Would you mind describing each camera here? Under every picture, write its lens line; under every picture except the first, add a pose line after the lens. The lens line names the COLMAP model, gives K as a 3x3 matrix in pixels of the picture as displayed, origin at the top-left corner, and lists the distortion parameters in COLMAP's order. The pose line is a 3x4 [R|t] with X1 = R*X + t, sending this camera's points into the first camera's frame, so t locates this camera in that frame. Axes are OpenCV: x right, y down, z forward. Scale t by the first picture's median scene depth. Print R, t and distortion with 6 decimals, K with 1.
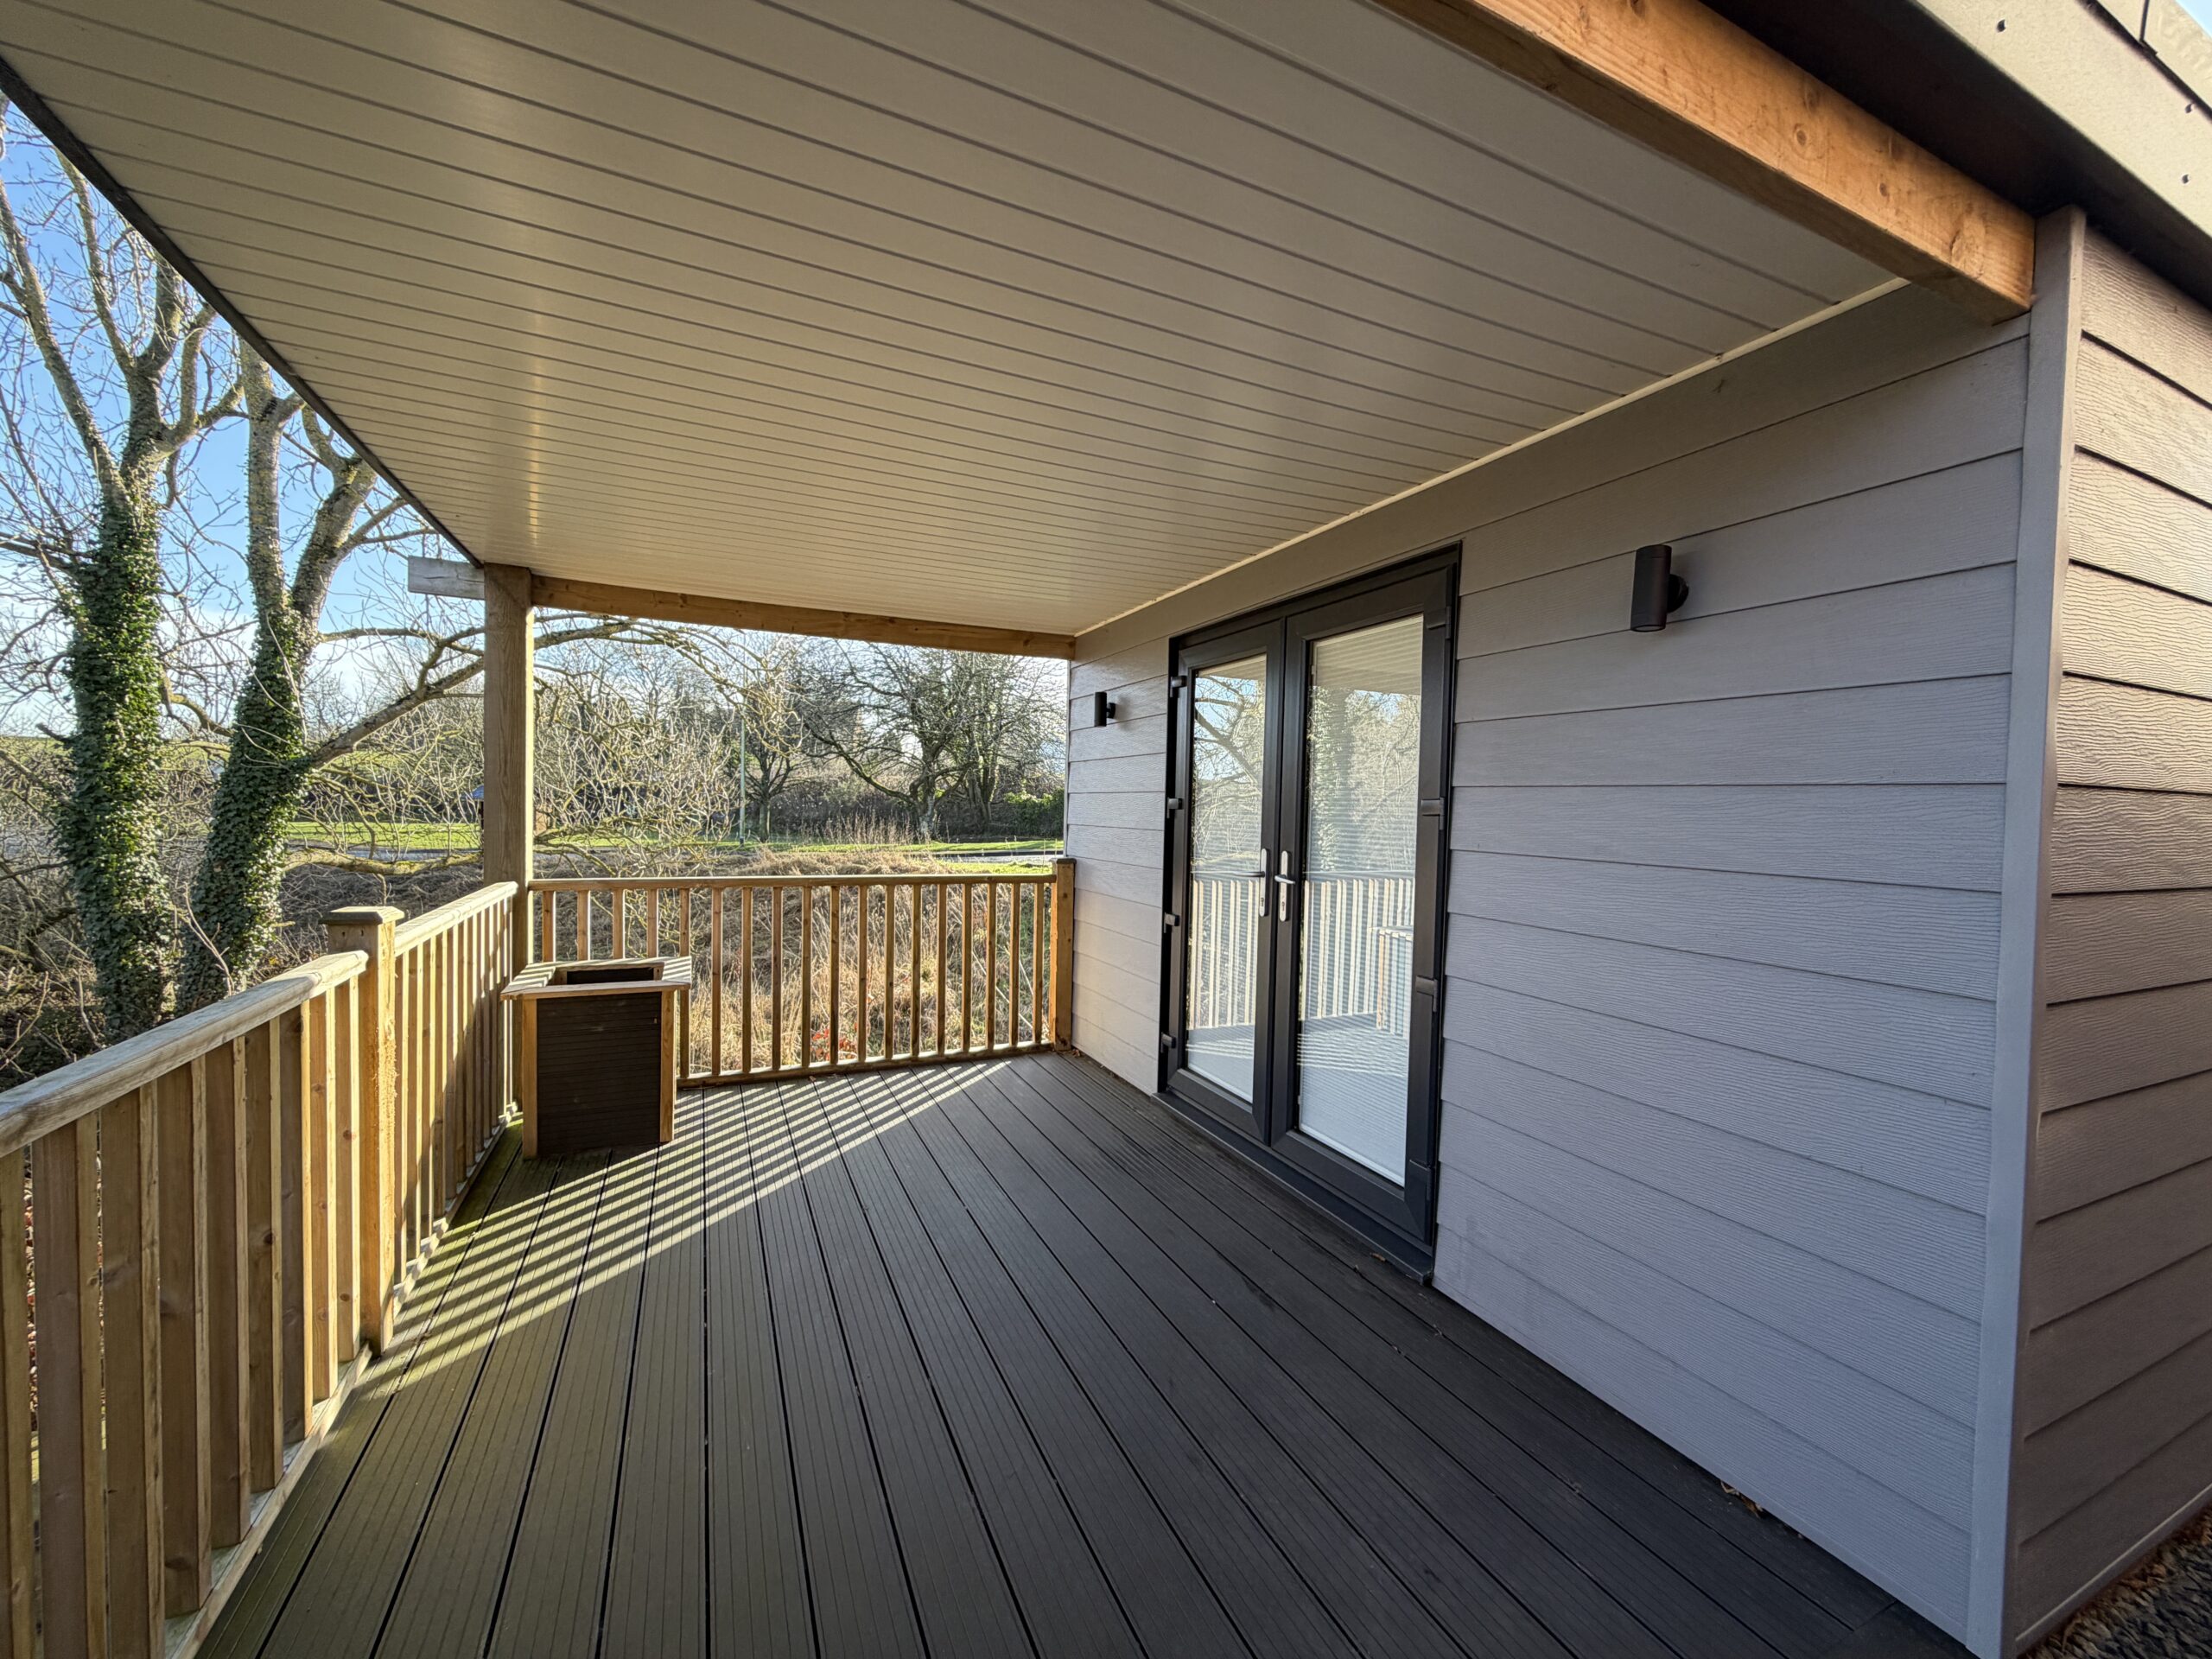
lens RADIAL K [[890.0, 0, 1091.7], [0, 890.0, 826.6], [0, 0, 1]] dist [-0.000726, 0.000057]
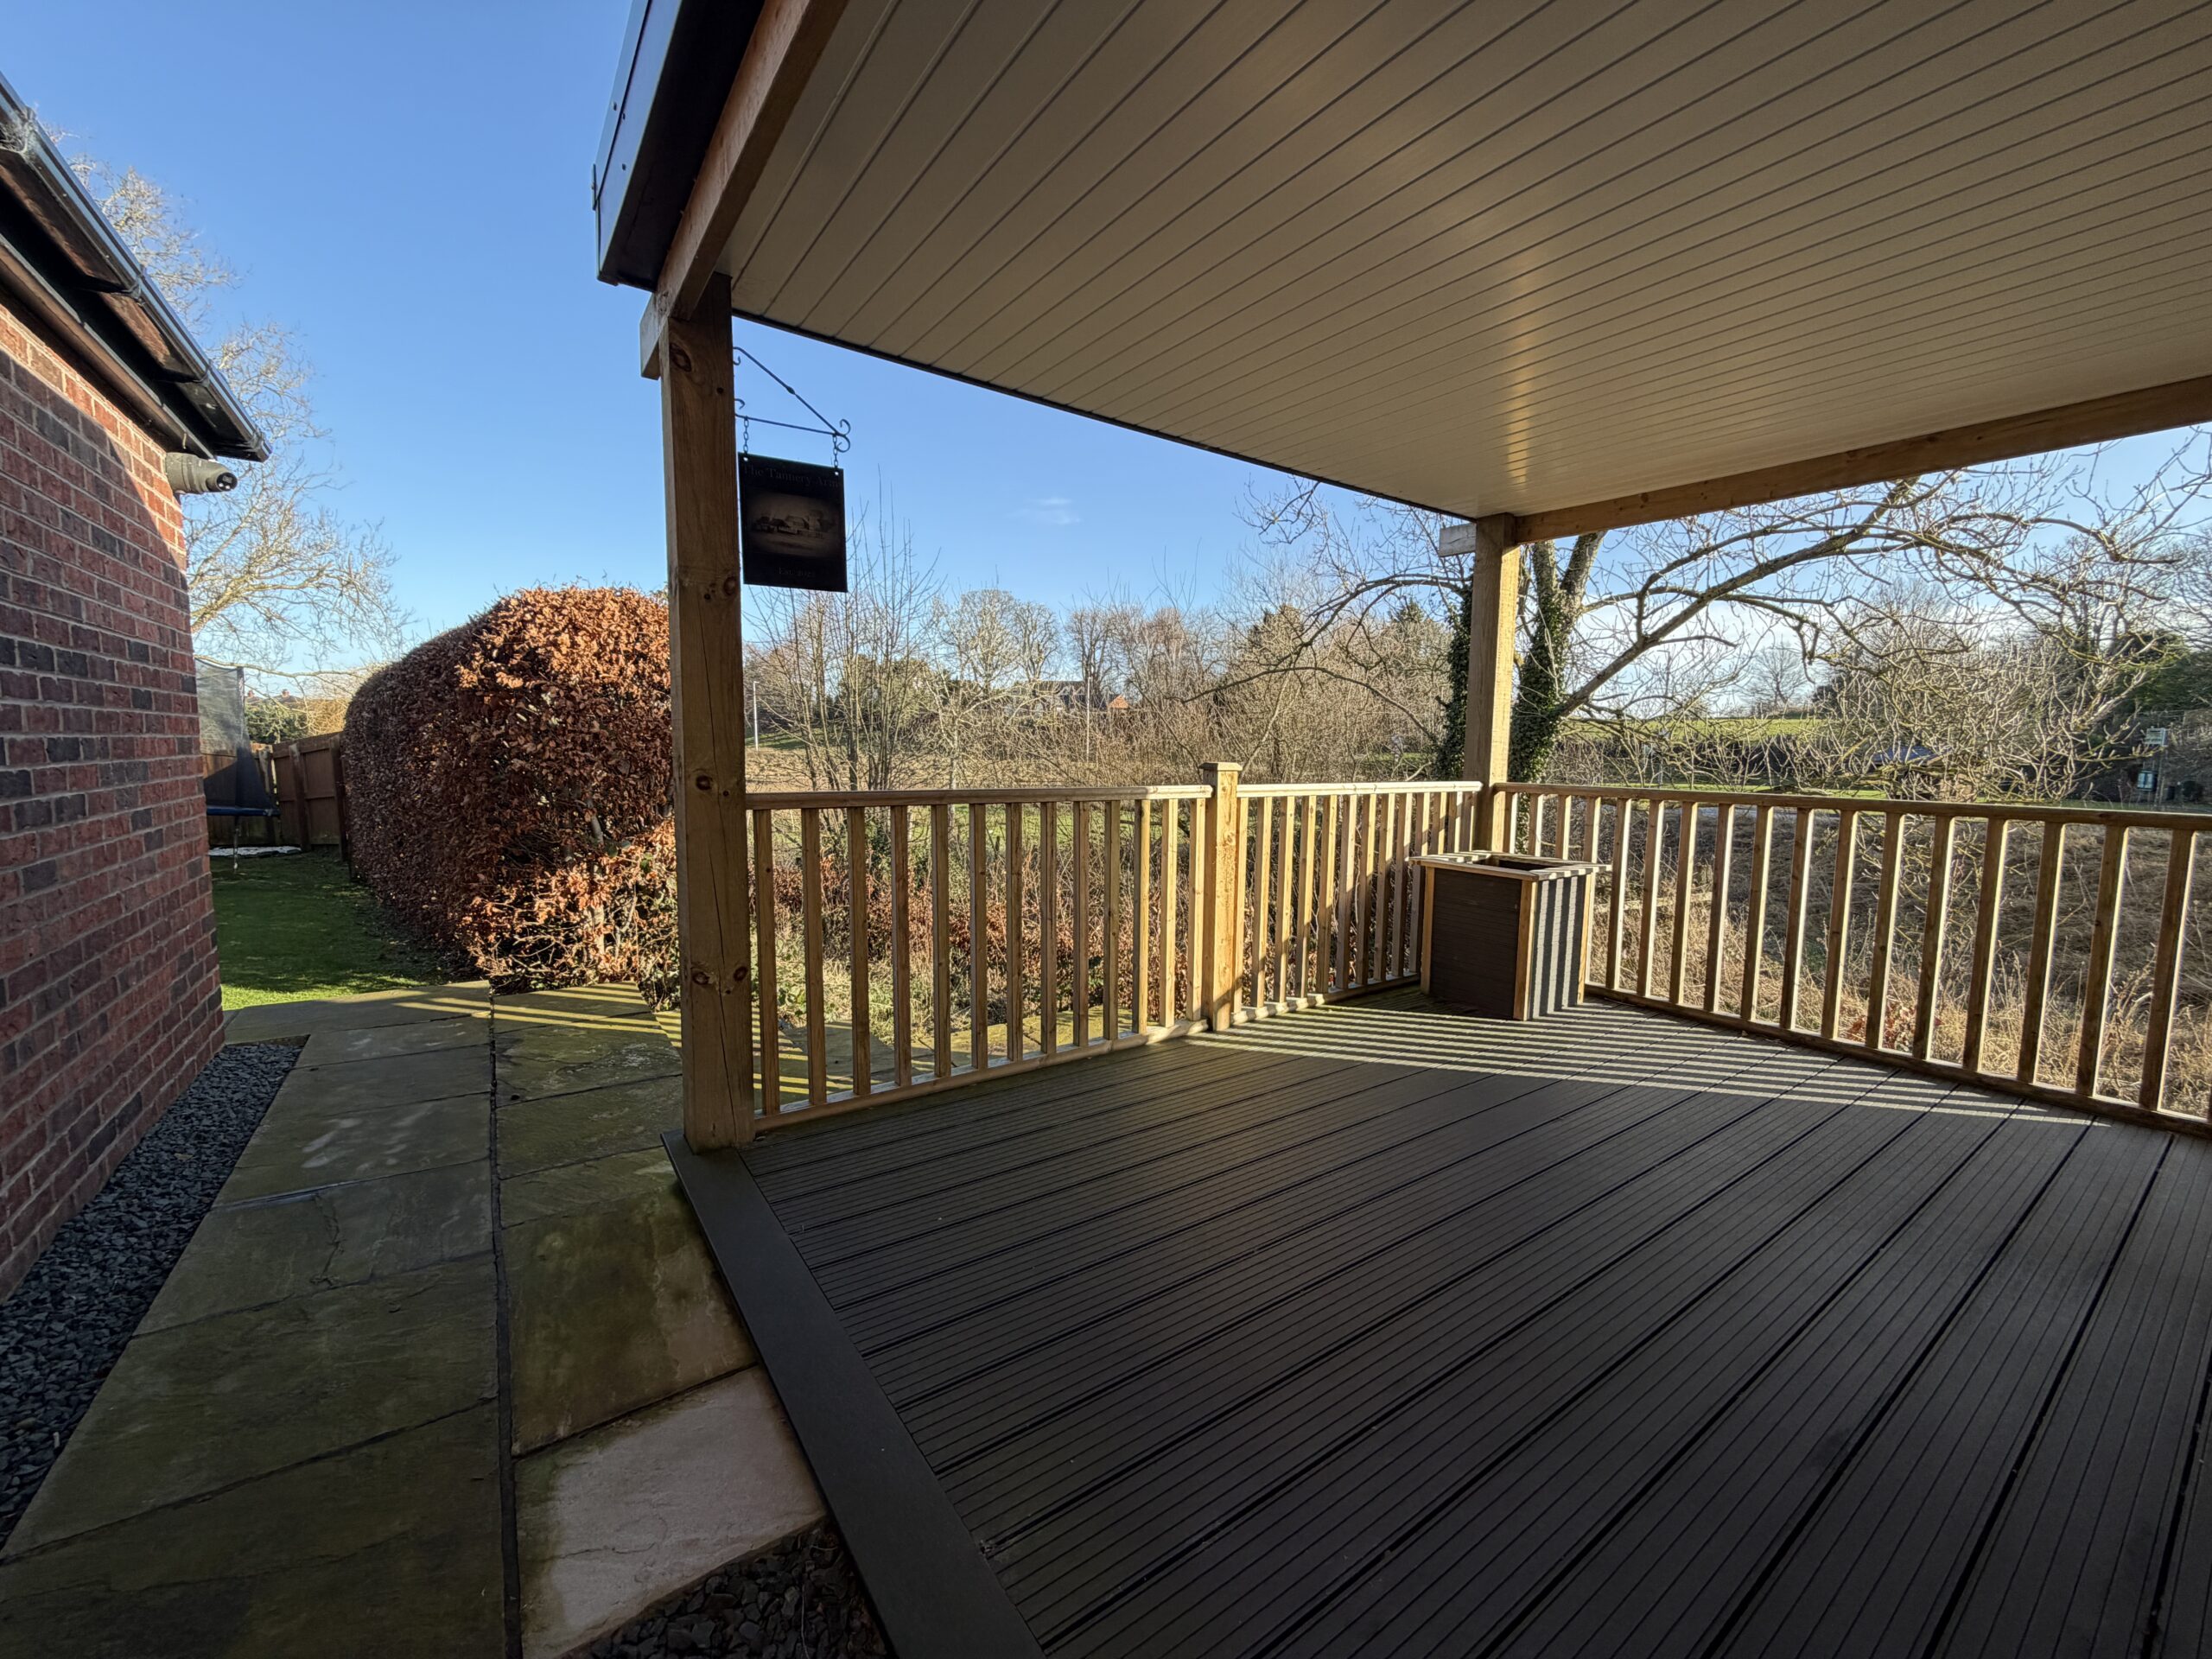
lens RADIAL K [[890.0, 0, 1091.7], [0, 890.0, 826.6], [0, 0, 1]] dist [-0.000726, 0.000057]
pose [[0.171891, 0.068308, -0.982745, 0.398720], [-0.040065, 0.997252, 0.062309, 0.060730], [0.984301, 0.028663, 0.174156, 0.243674]]
